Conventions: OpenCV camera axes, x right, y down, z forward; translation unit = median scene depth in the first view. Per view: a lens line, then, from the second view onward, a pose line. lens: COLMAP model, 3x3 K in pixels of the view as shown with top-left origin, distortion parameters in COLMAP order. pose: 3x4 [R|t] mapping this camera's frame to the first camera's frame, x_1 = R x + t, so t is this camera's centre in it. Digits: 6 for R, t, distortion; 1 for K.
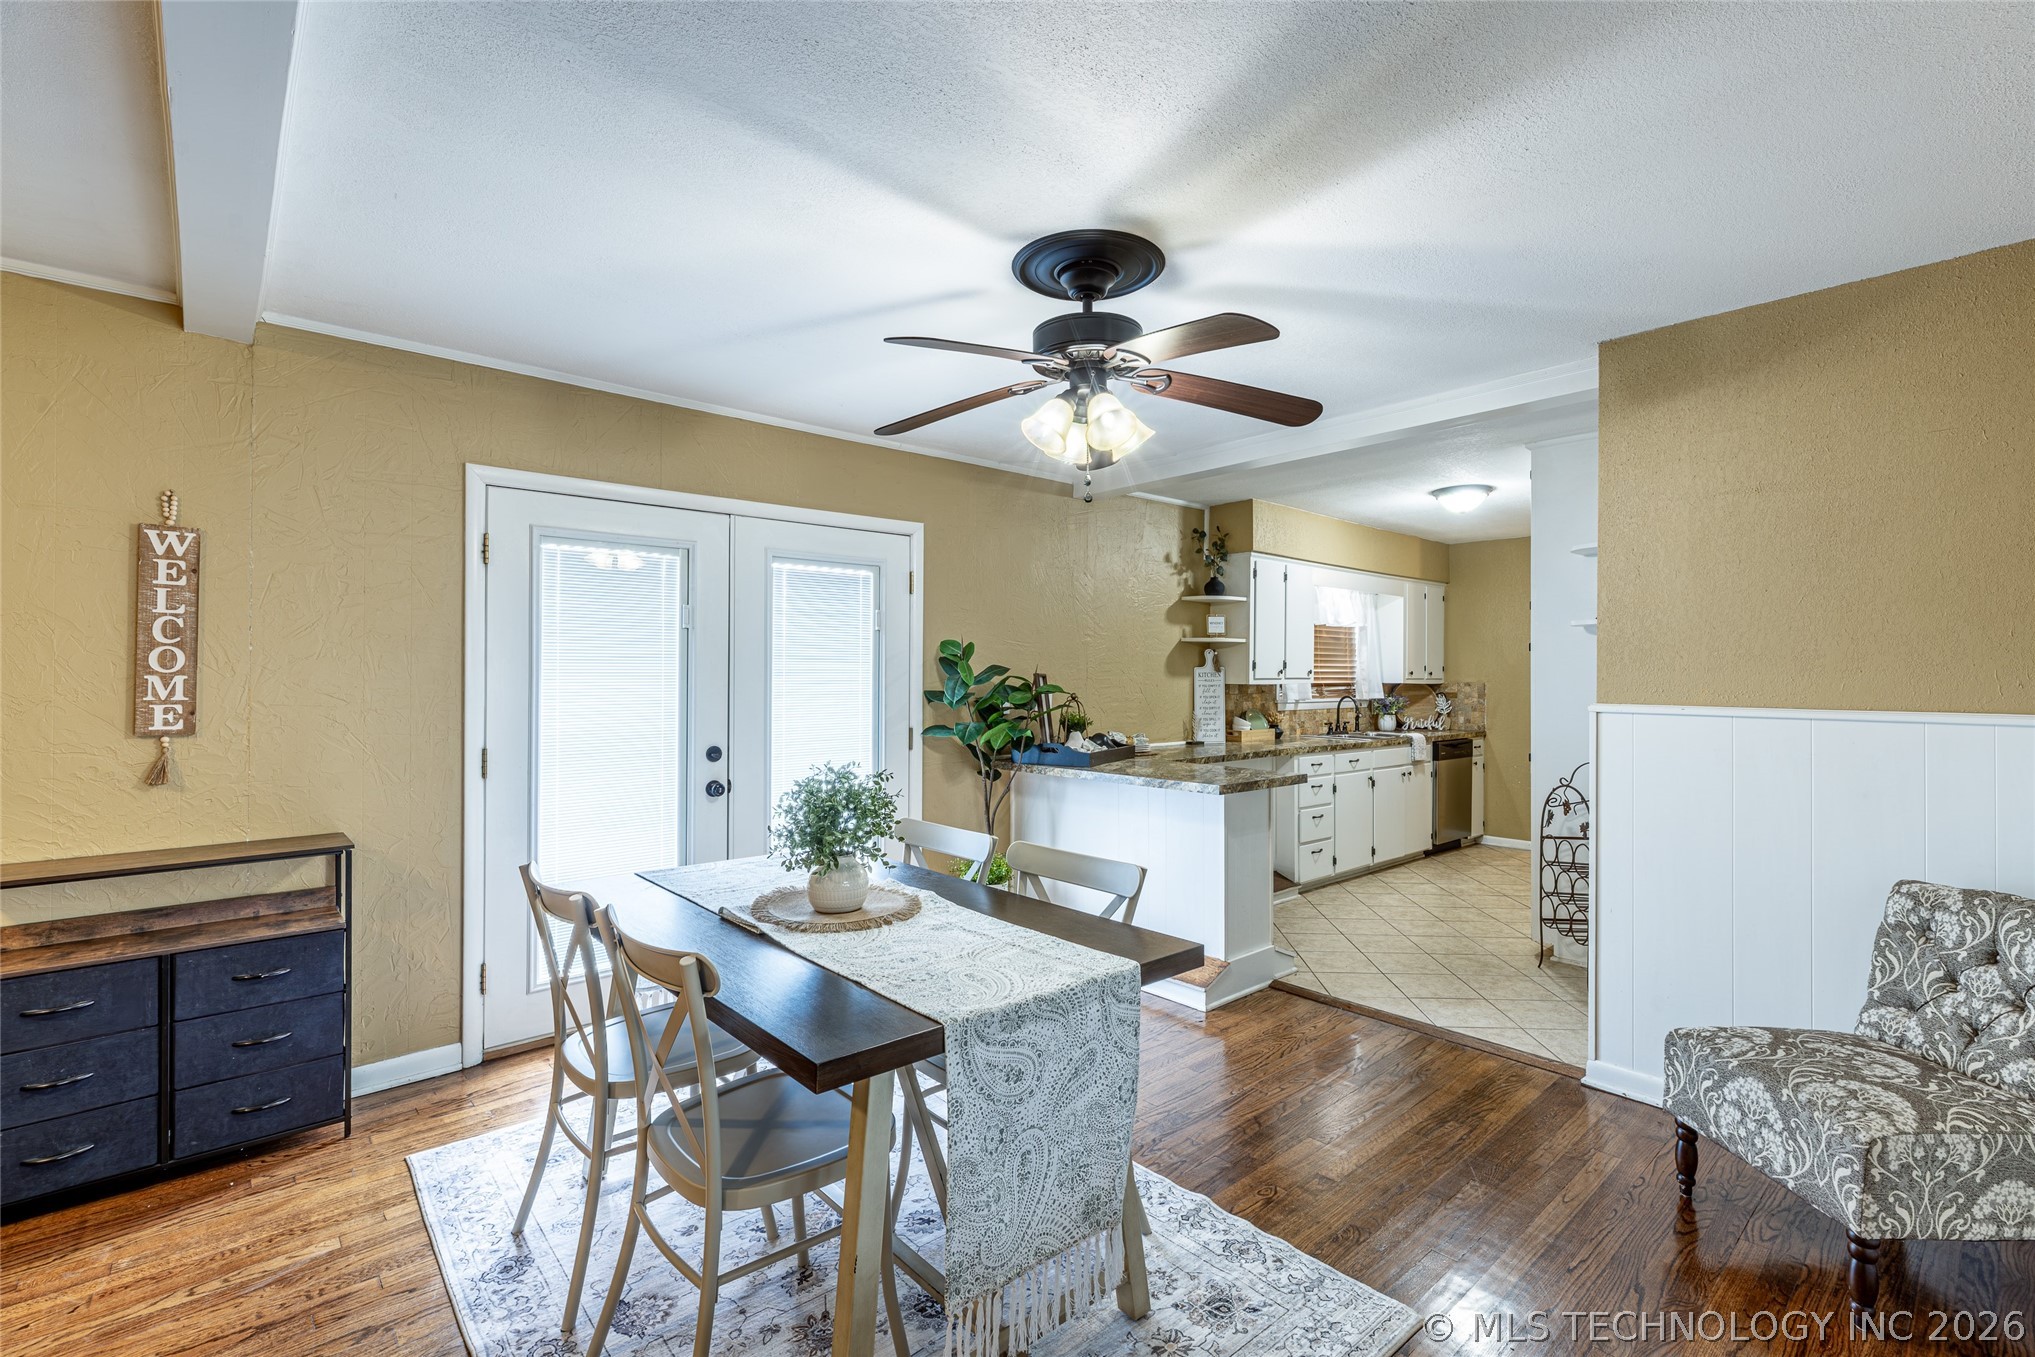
lens RADIAL K [[912.1, 0, 1017.2], [0, 912.1, 671.5], [0, 0, 1]] dist [0.006262, -0.001729]
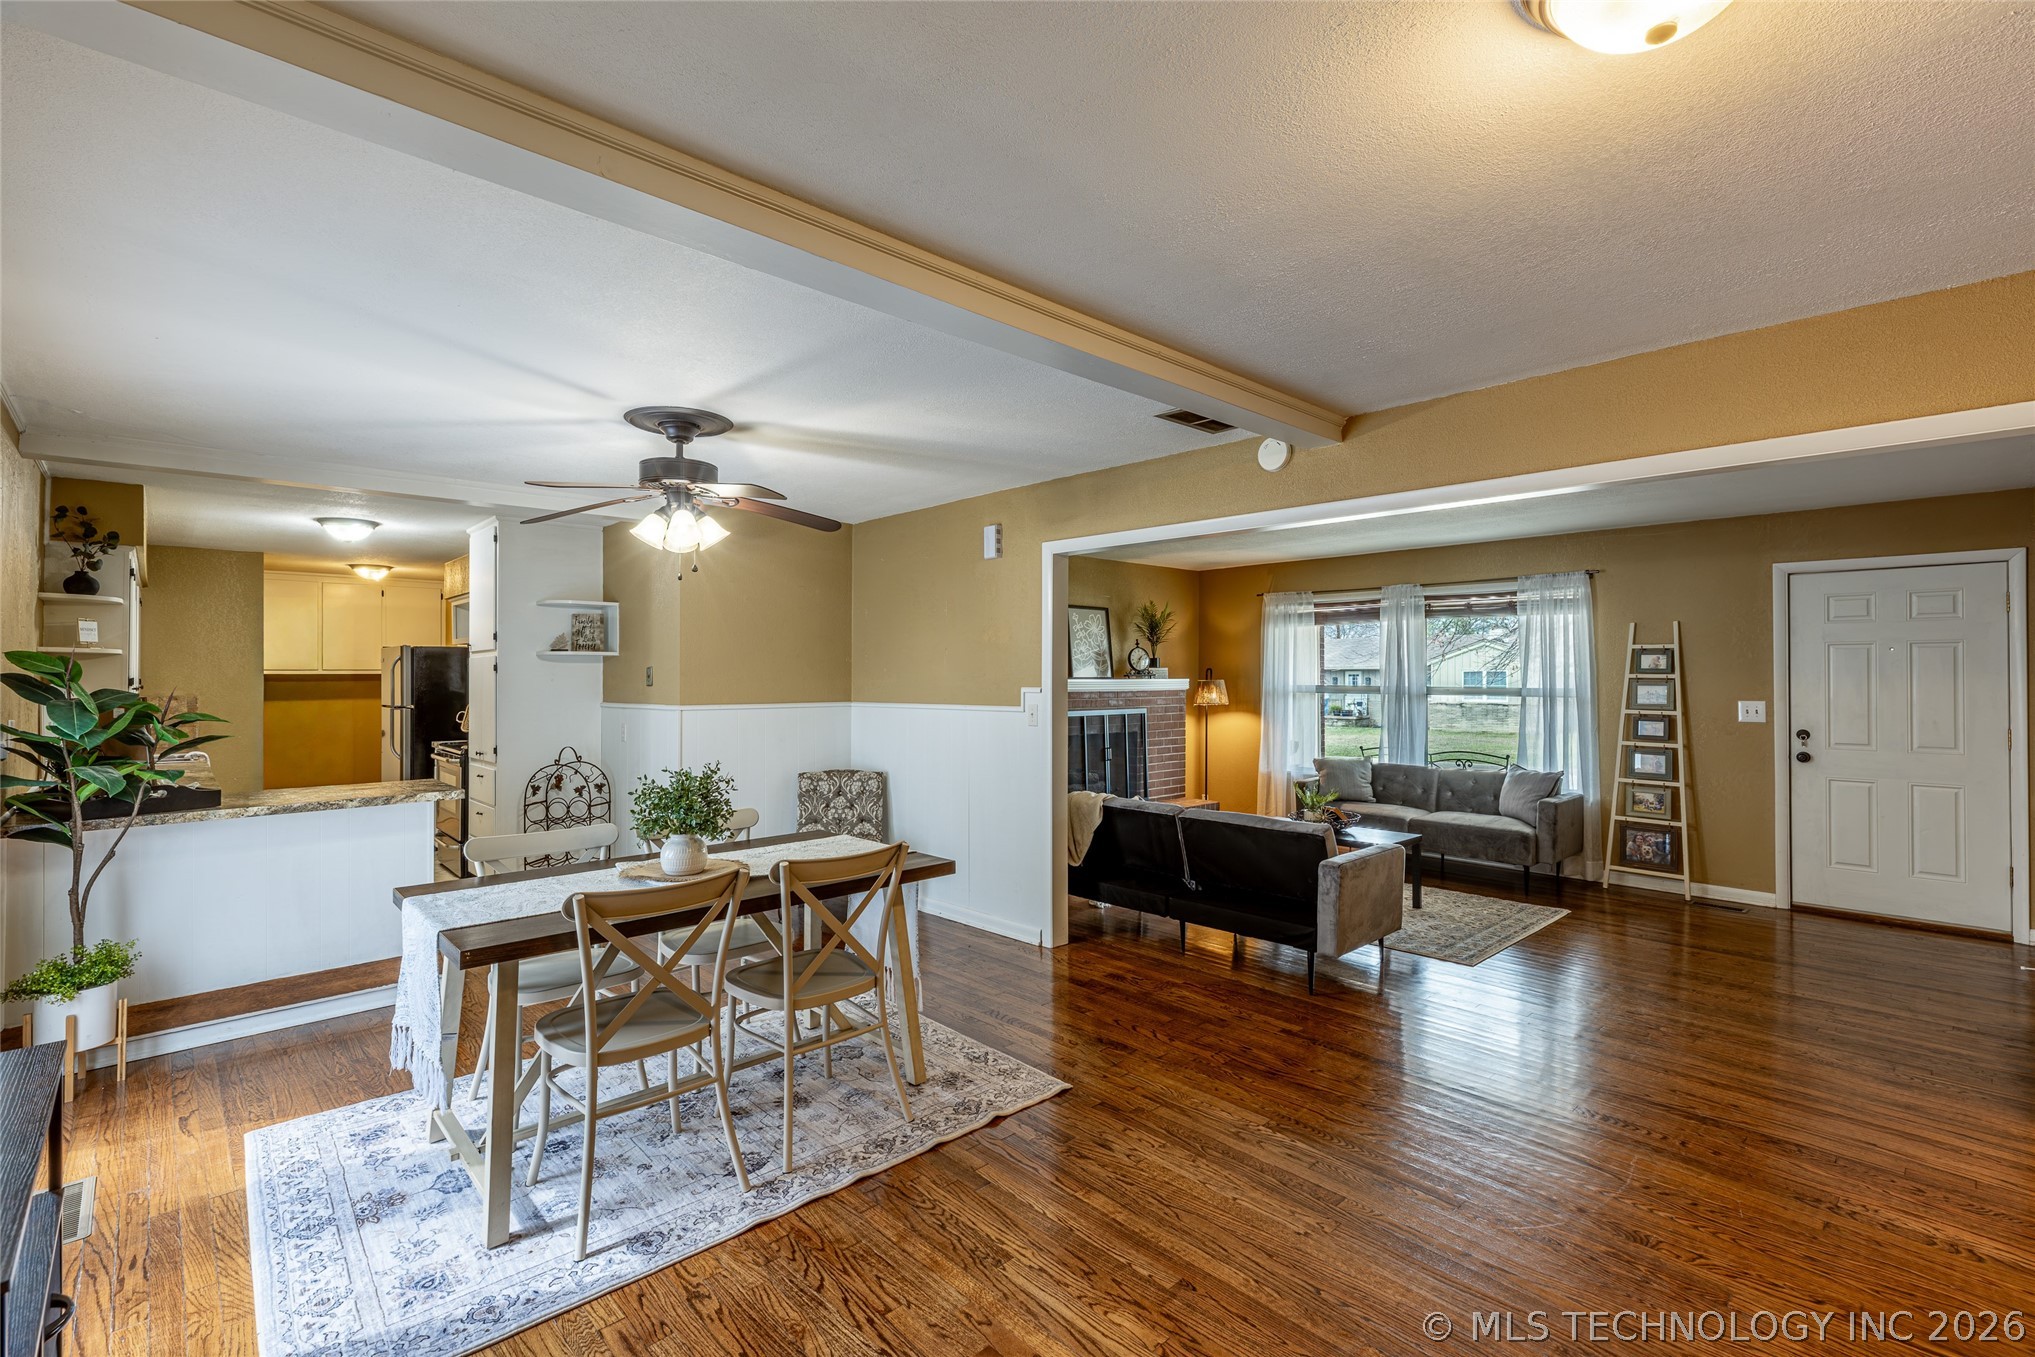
lens RADIAL K [[912.1, 0, 1017.7], [0, 912.1, 662.0], [0, 0, 1]] dist [0.006262, -0.001729]
pose [[-0.029120, 0.012946, 0.999492, -0.875328], [0.000313, 0.999916, -0.012942, -0.019986], [-0.999576, -0.000064, -0.029122, 0.300825]]
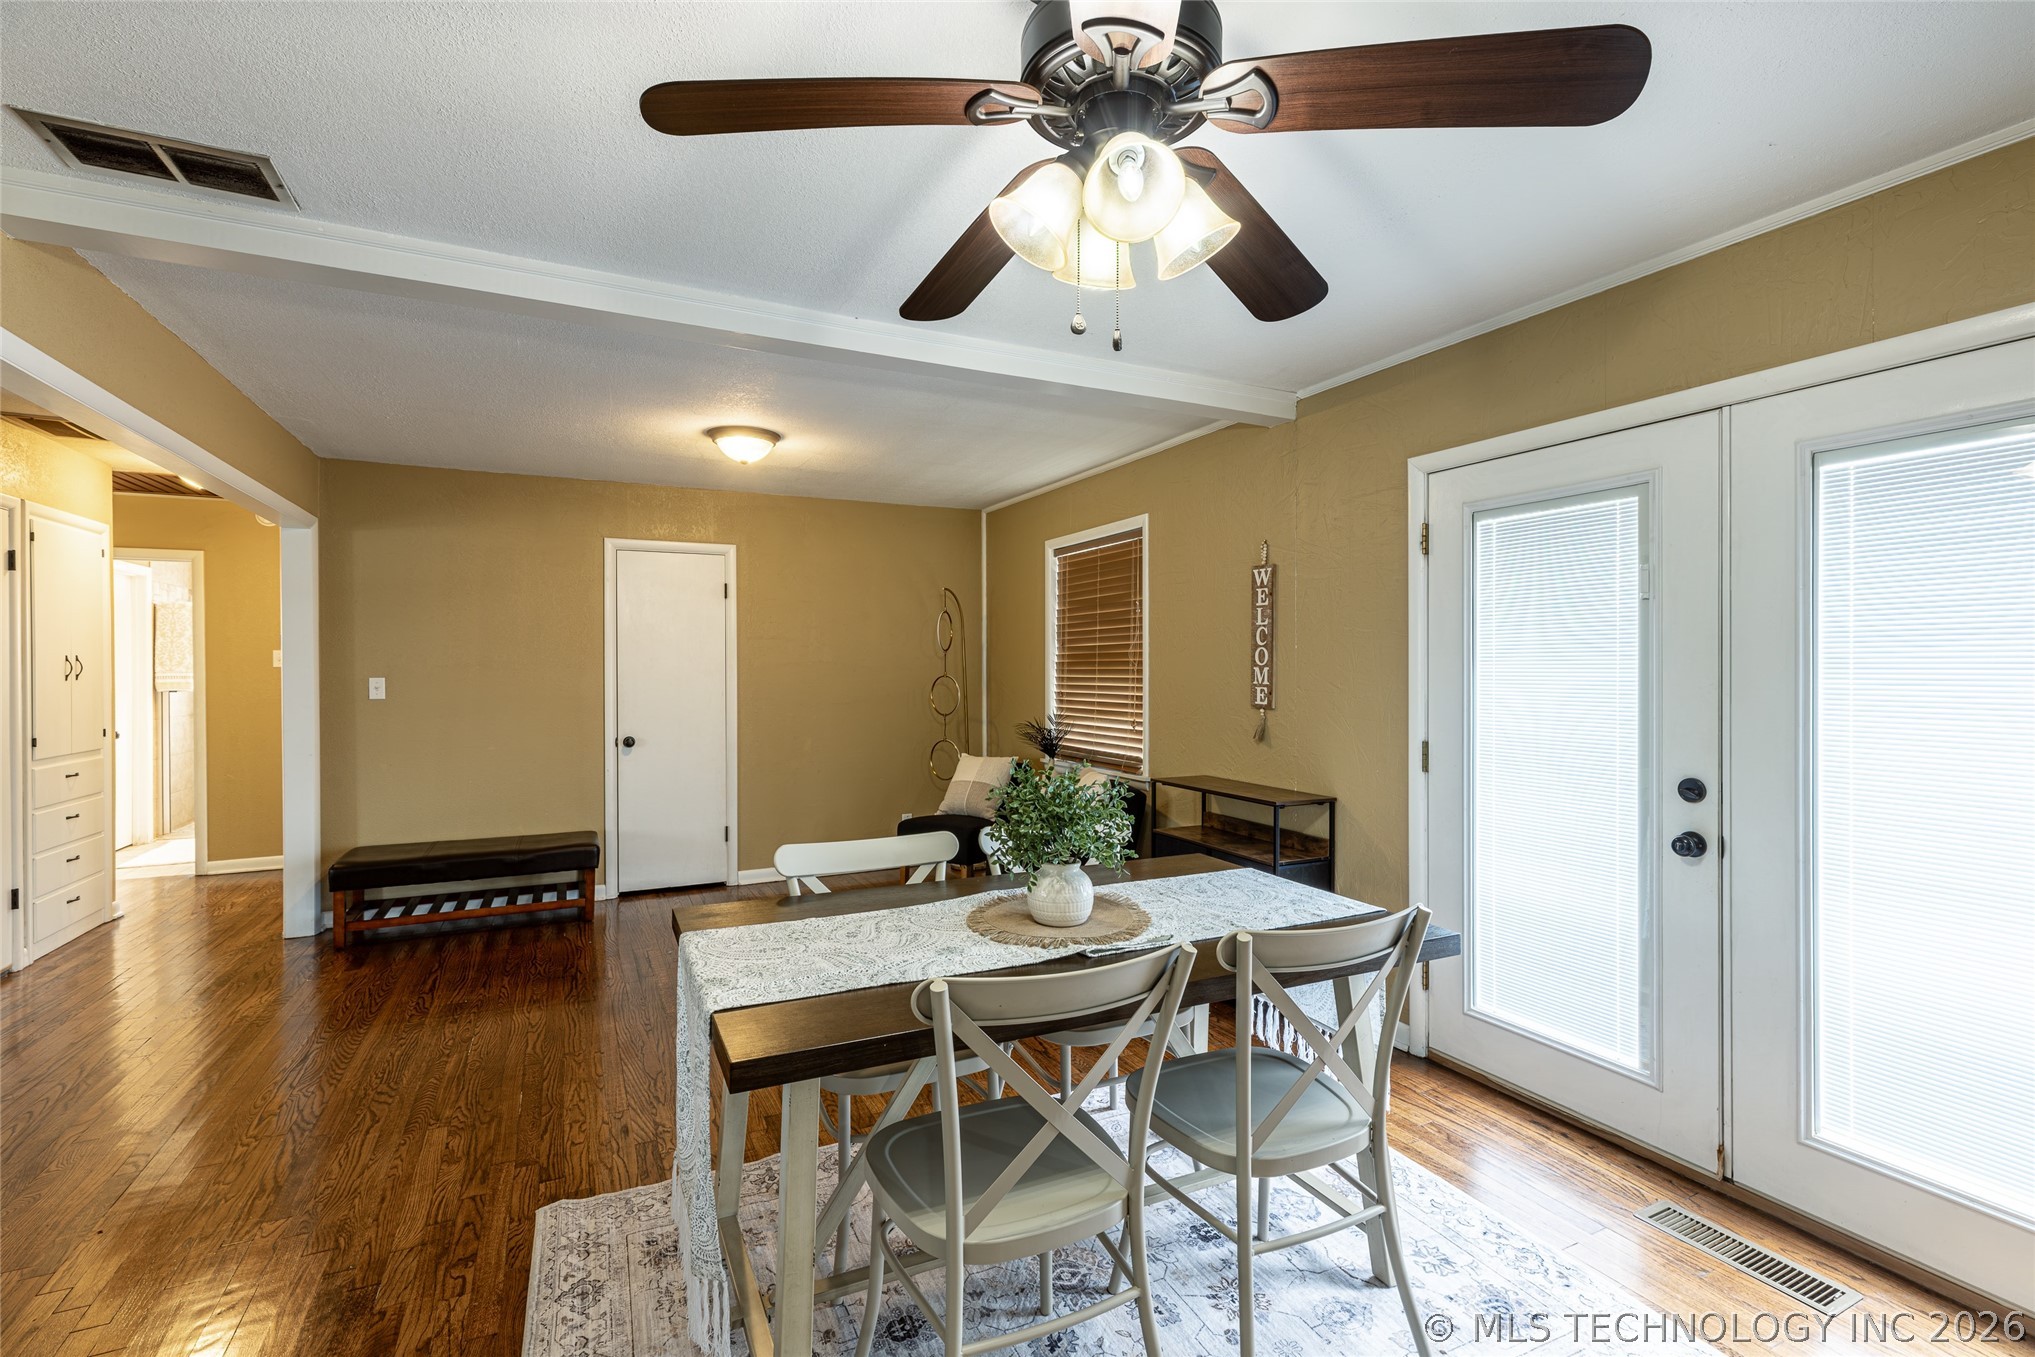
lens RADIAL K [[912.1, 0, 1014.7], [0, 912.1, 667.8], [0, 0, 1]] dist [0.006262, -0.001729]
pose [[-0.261927, 0.001449, -0.965087, 0.389476], [0.003385, 0.999994, 0.000582, 0.002038], [0.965082, -0.003114, -0.261930, 0.663374]]
